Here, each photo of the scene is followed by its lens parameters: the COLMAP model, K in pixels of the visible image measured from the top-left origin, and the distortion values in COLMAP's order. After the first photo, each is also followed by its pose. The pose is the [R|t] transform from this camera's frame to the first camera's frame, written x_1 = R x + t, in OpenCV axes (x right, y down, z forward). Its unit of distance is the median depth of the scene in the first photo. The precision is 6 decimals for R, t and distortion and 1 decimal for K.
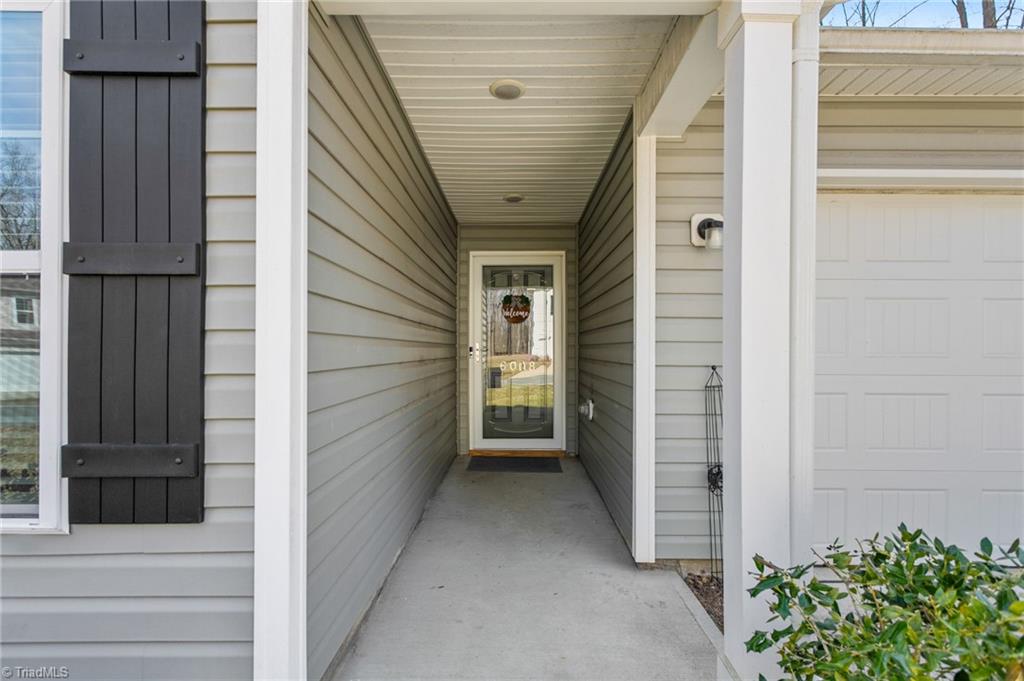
lens RADIAL K [[490.6, 0, 519.2], [0, 490.6, 342.9], [0, 0, 1]] dist [-0.000796, 0.000241]
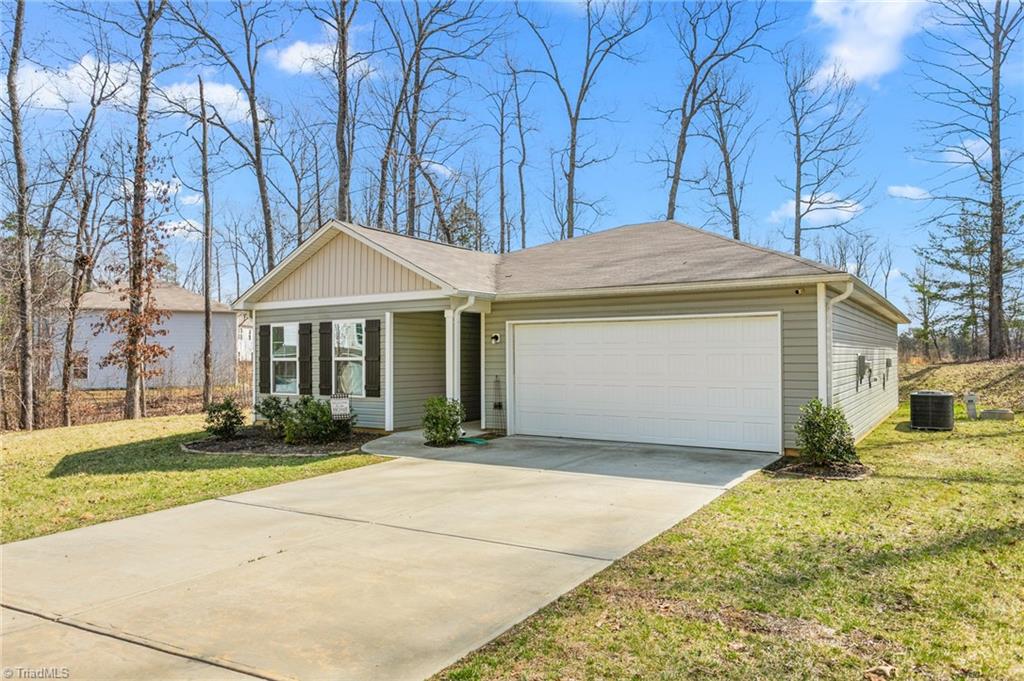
lens RADIAL K [[704.7, 0, 511.2], [0, 704.7, 340.3], [0, 0, 1]] dist [0.003560, 0.000314]
pose [[0.838298, -0.026942, -0.544546, 3.565209], [0.014470, 0.999526, -0.027177, -0.075091], [0.545020, 0.014903, 0.838290, -3.558562]]
